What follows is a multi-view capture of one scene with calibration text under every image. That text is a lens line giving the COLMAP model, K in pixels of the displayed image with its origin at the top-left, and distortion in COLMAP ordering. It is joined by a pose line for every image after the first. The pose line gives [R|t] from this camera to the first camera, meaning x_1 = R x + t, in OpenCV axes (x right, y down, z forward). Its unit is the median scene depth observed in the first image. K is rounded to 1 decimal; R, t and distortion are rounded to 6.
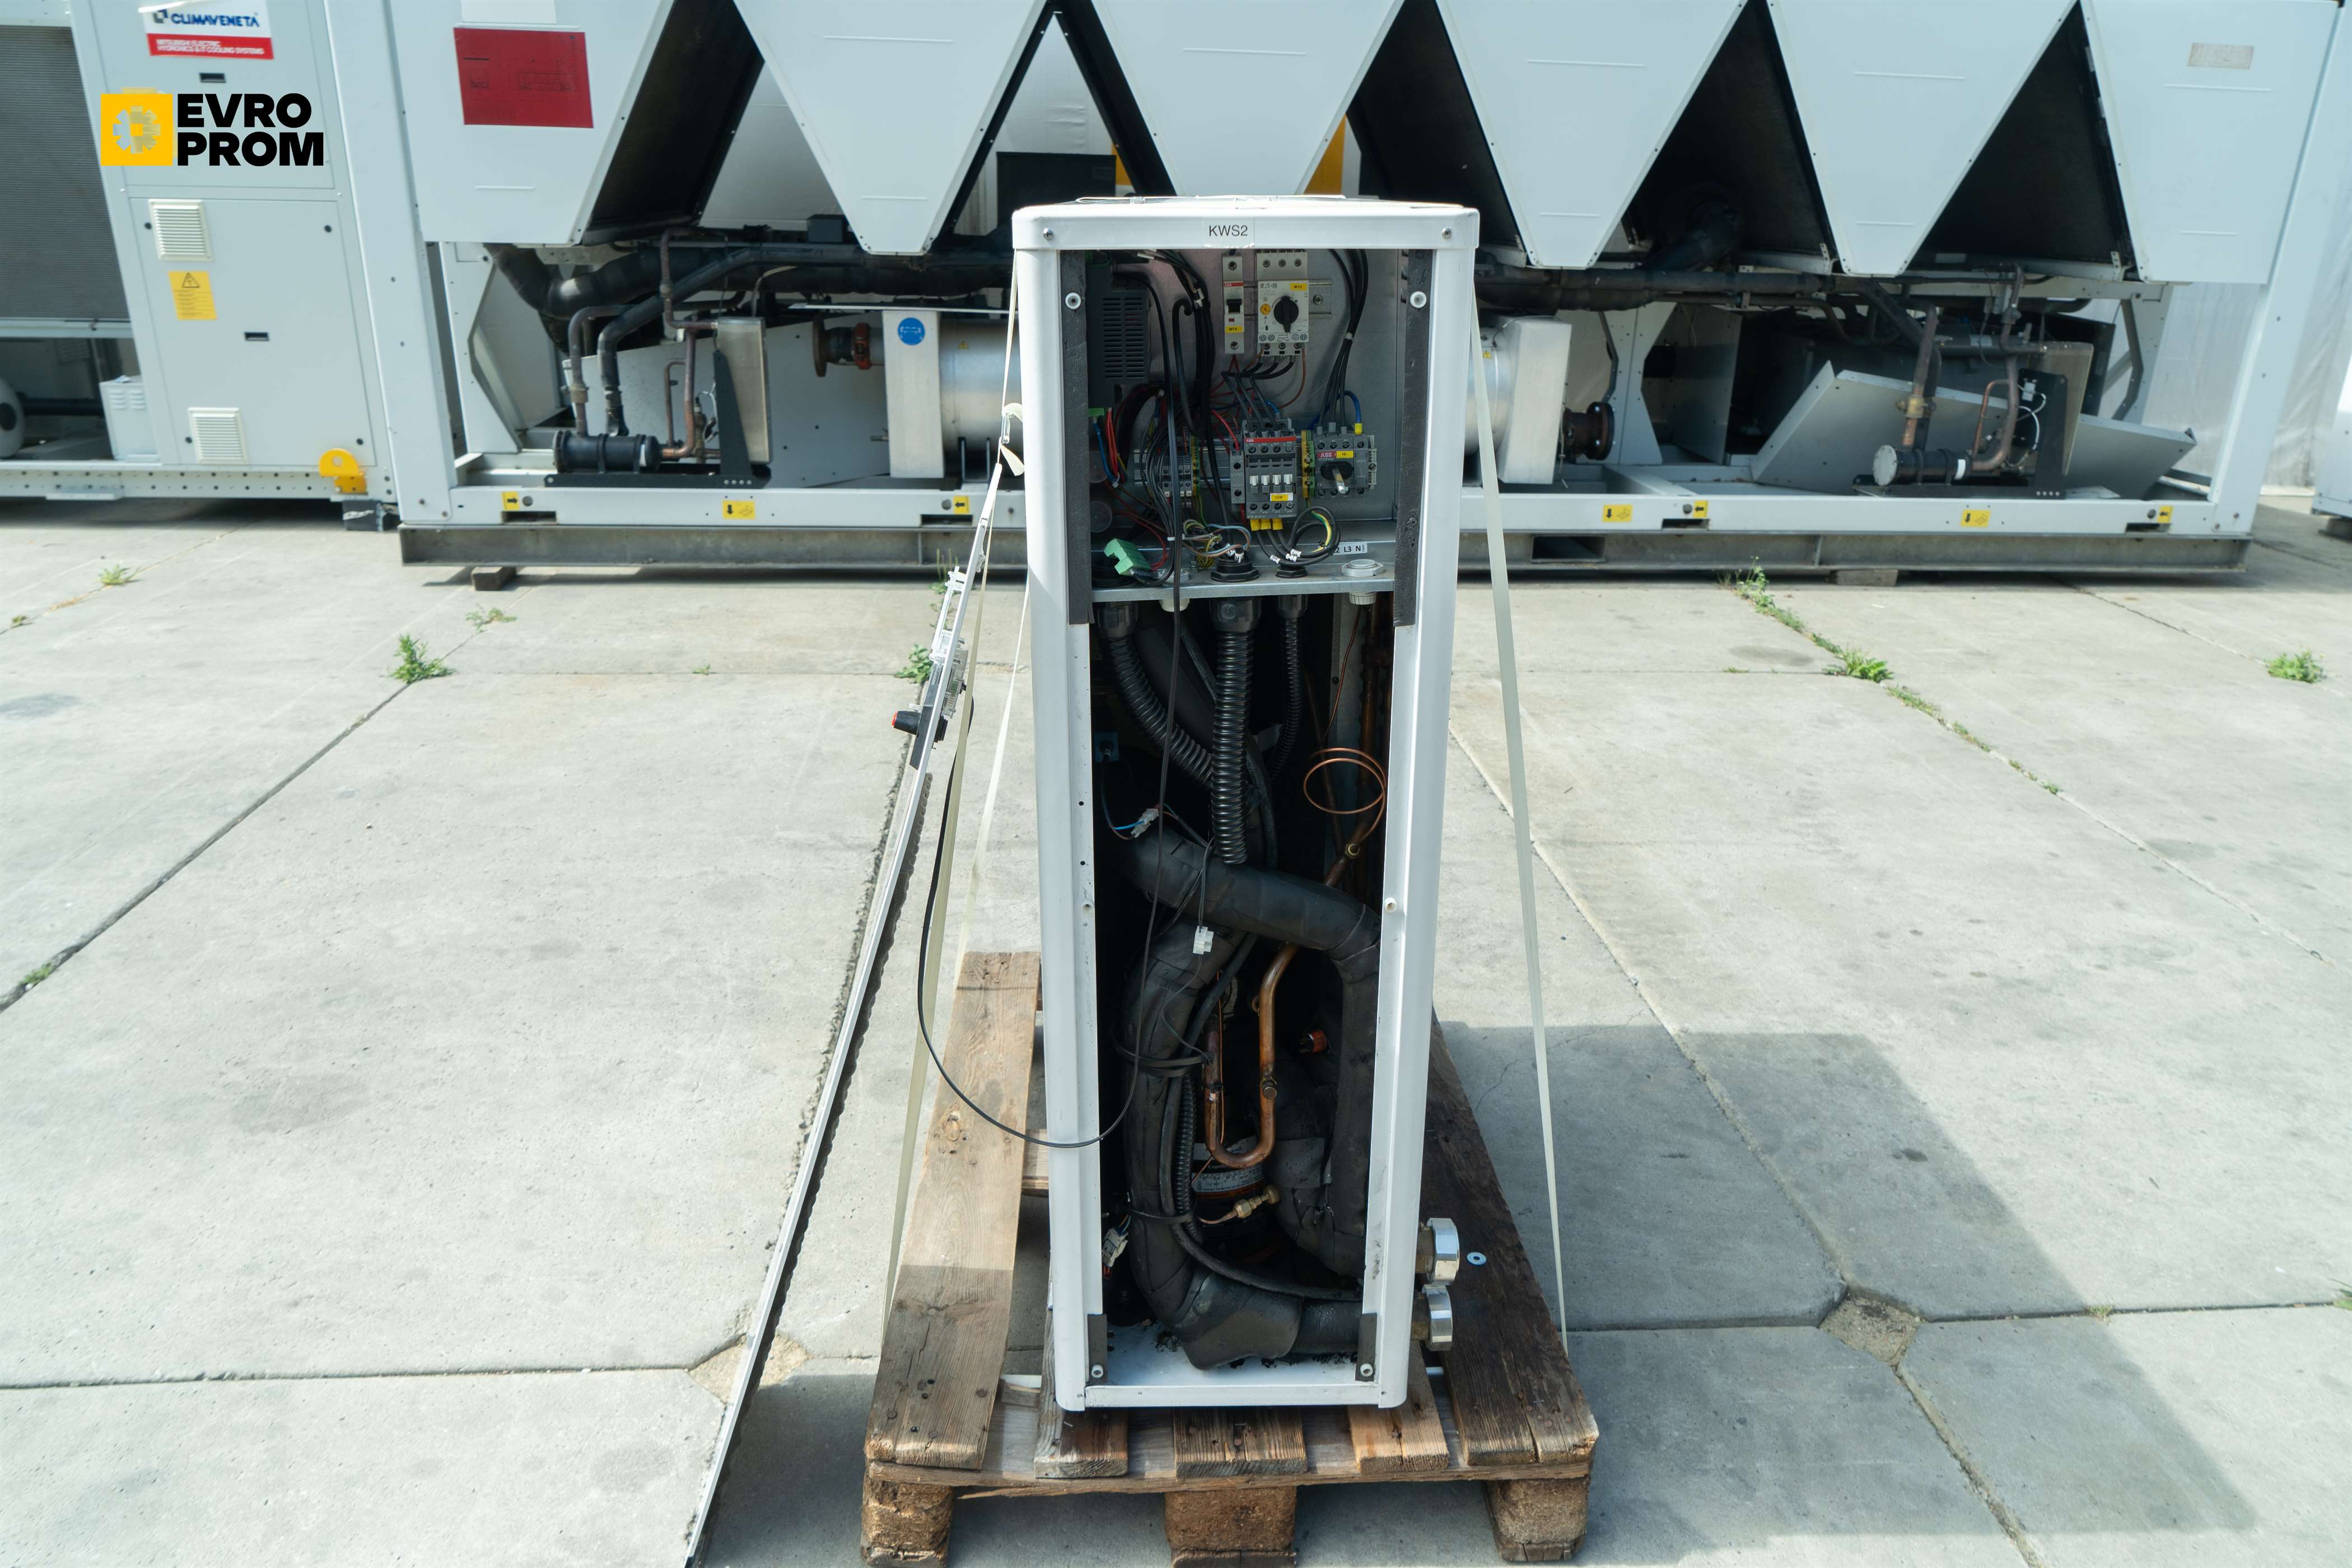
lens RADIAL K [[1599.4, 0, 1185.0], [0, 1599.4, 774.8], [0, 0, 1]] dist [-0.016359, 0.001546]
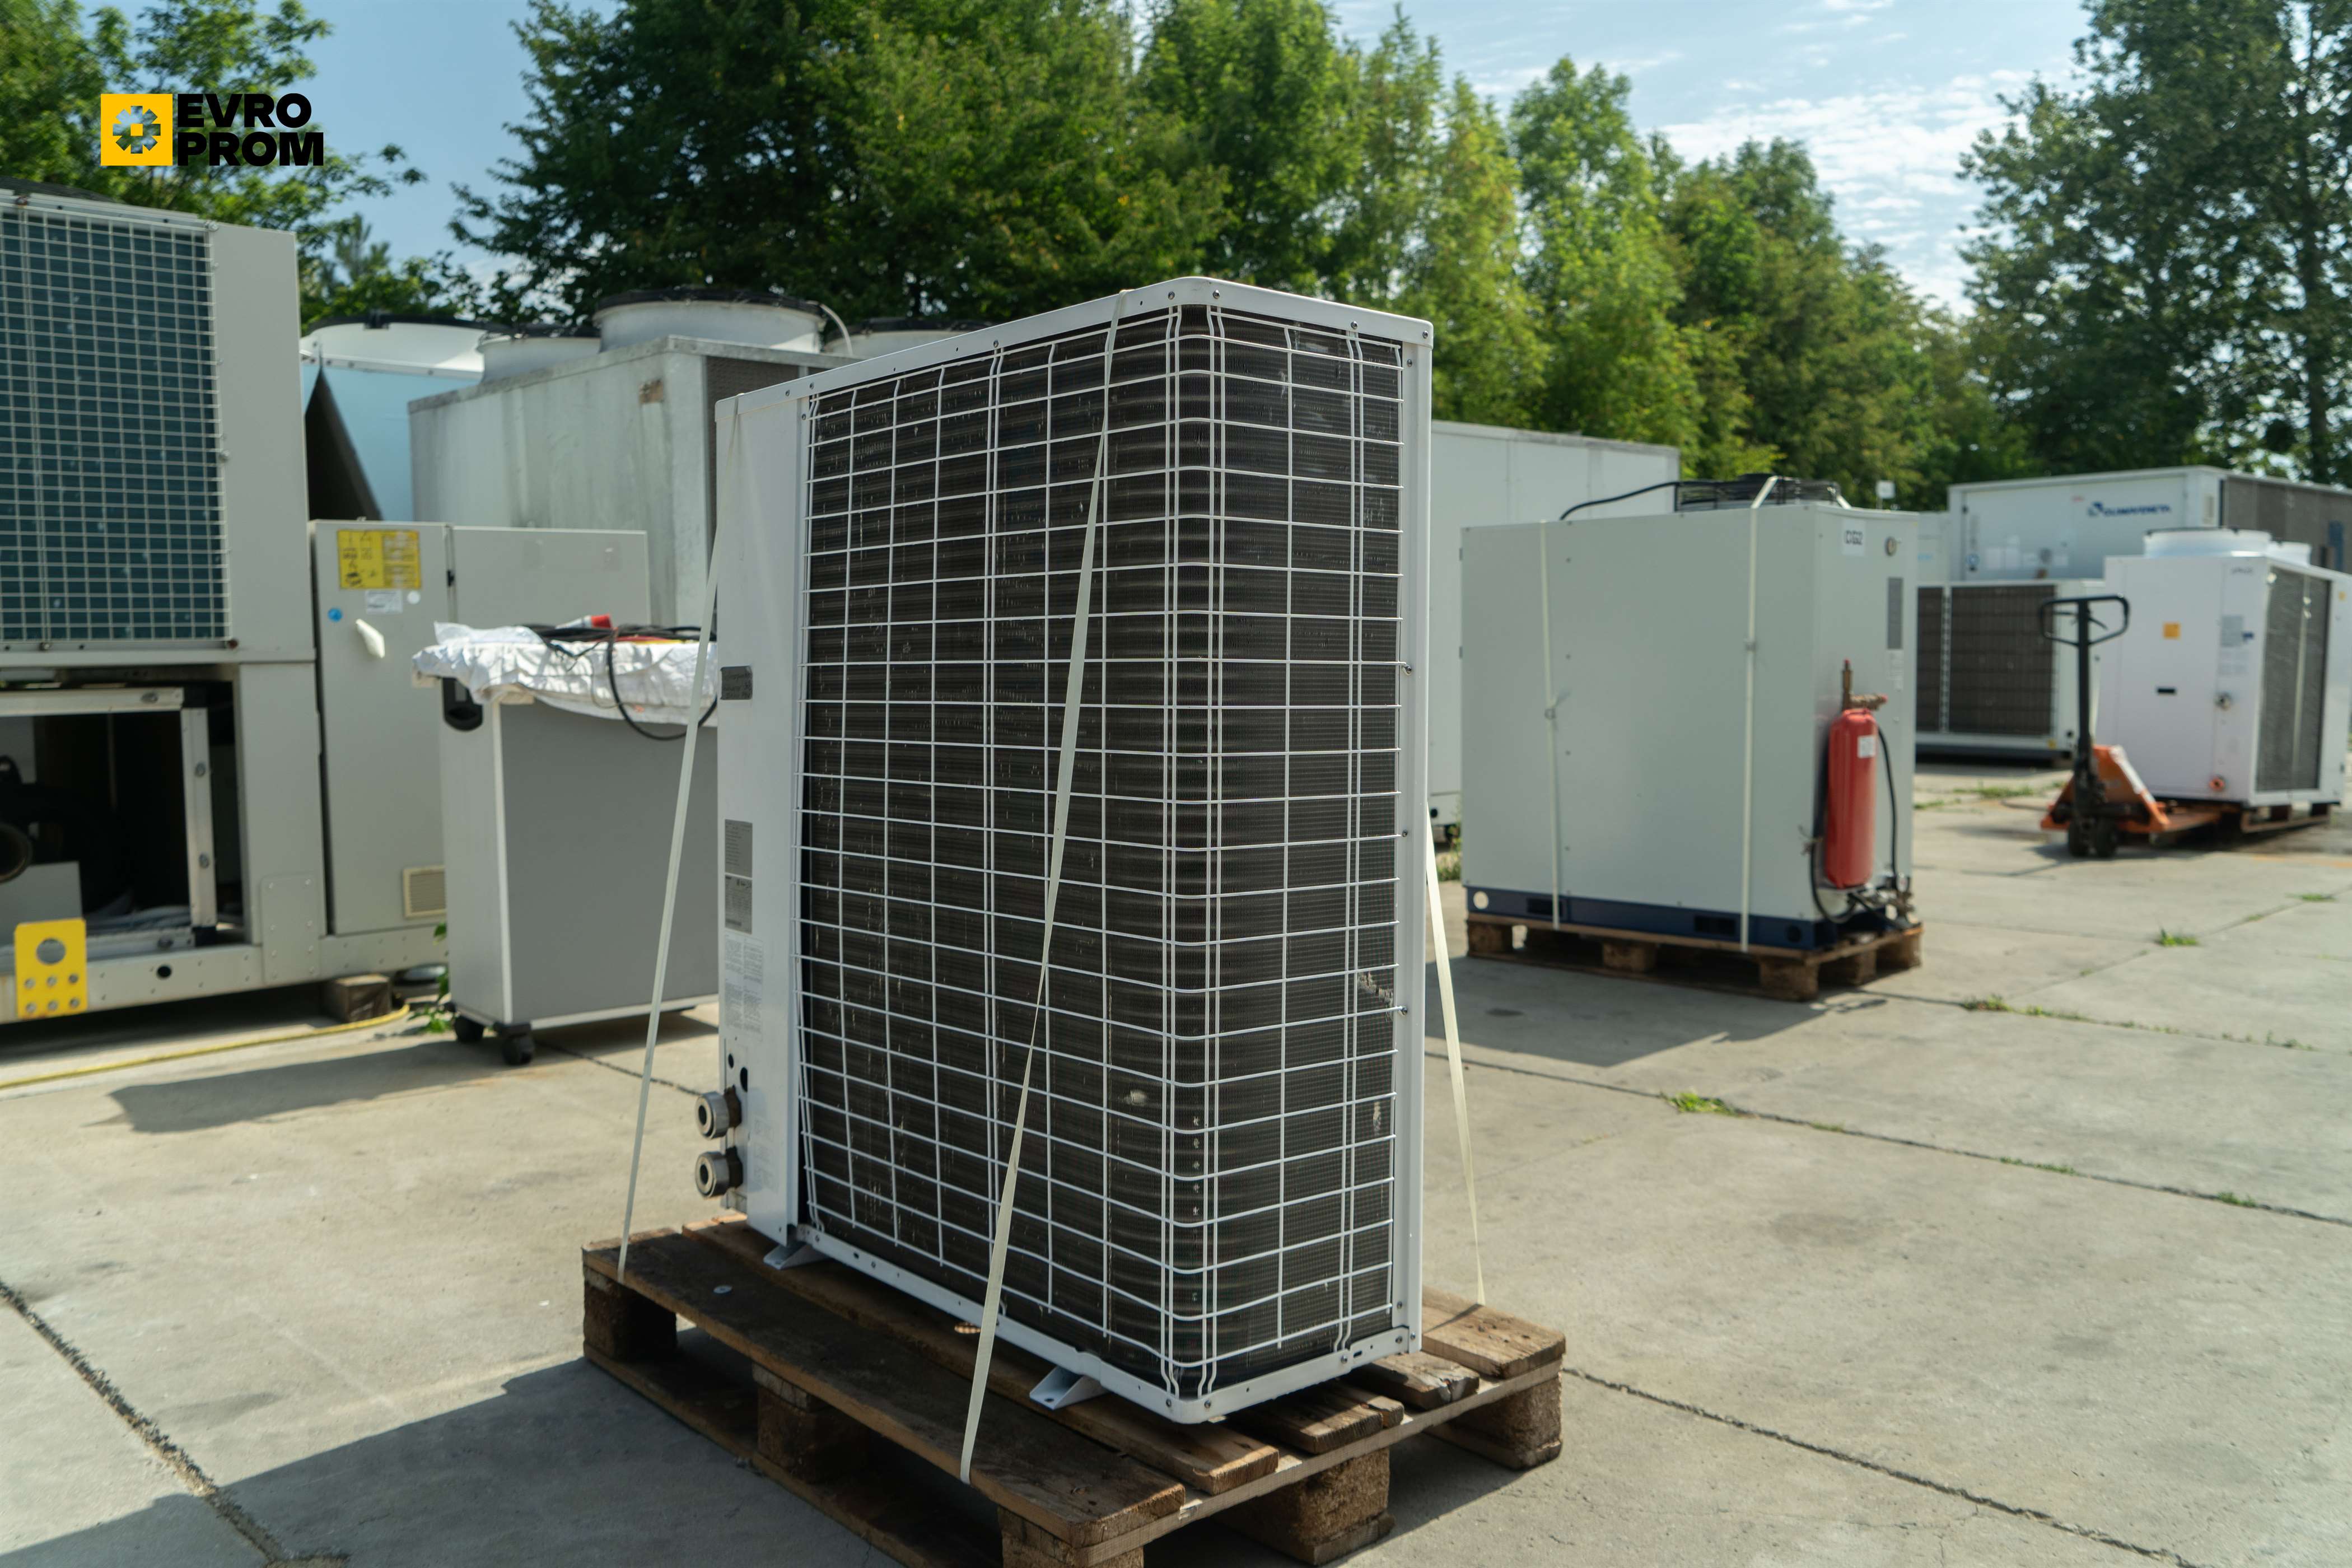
lens RADIAL K [[1811.1, 0, 1176.0], [0, 1811.1, 784.0], [0, 0, 1]] dist [-0.010308, -0.004350]
pose [[-0.772890, 0.023929, -0.634088, 0.819021], [-0.236053, 0.916727, 0.322321, -0.542792], [0.588999, 0.398797, -0.702881, 2.259763]]
